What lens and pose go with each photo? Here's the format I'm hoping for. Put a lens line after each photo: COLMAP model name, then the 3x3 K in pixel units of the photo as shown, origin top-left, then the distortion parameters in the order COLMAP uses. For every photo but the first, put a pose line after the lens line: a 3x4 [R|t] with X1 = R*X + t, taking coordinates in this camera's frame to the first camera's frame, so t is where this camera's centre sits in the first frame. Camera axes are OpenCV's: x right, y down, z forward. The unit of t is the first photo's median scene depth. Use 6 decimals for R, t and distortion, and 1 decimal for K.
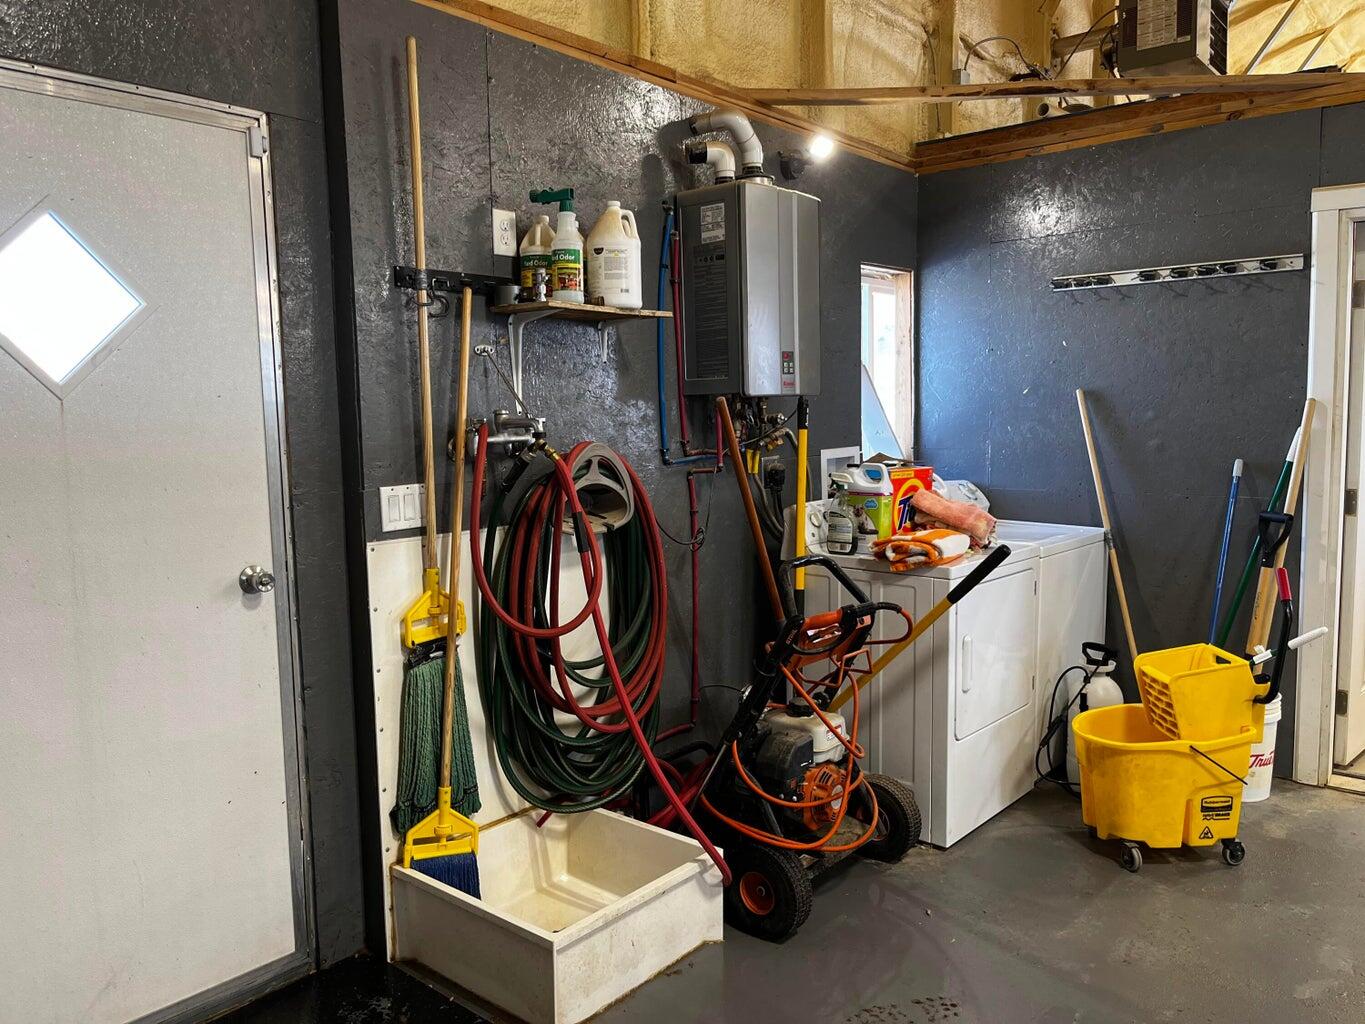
lens RADIAL K [[1035.0, 0, 683.2], [0, 1035.0, 510.0], [0, 0, 1]] dist [0.014725, 0.000862]
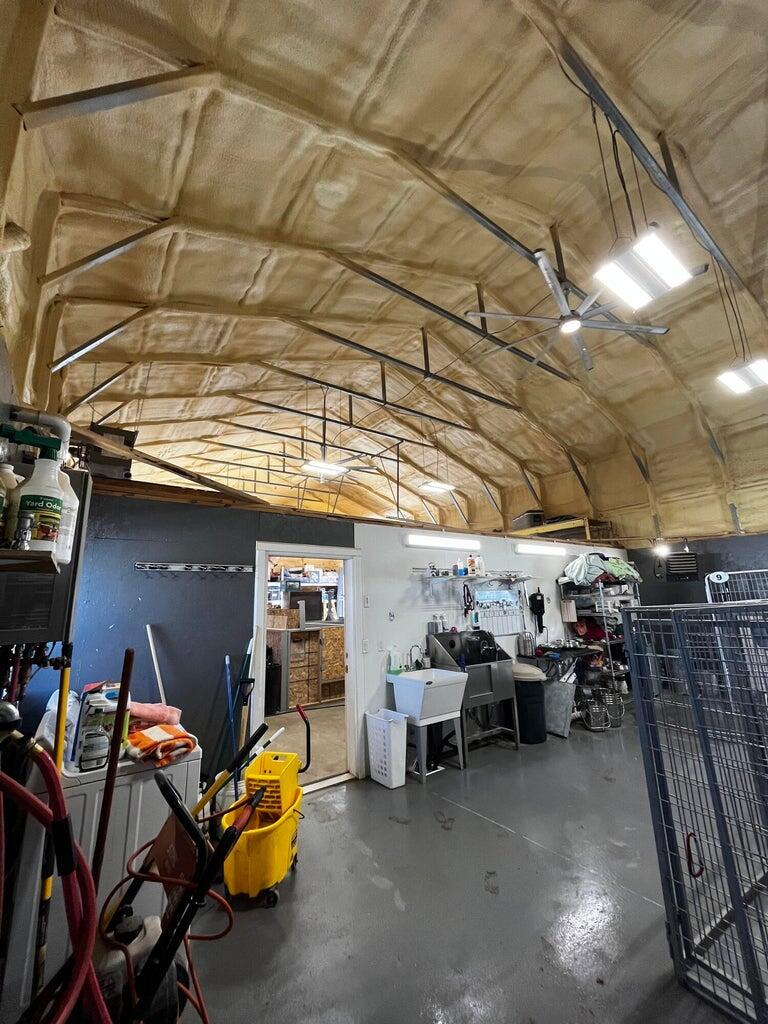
lens RADIAL K [[415.0, 0, 382.2], [0, 415.0, 509.8], [0, 0, 1]] dist [-0.000781, -0.000073]
pose [[0.236857, 0.224563, 0.945236, -0.295073], [0.121660, 0.958407, -0.258178, -0.081912], [-0.963897, 0.176149, 0.199685, 0.482200]]
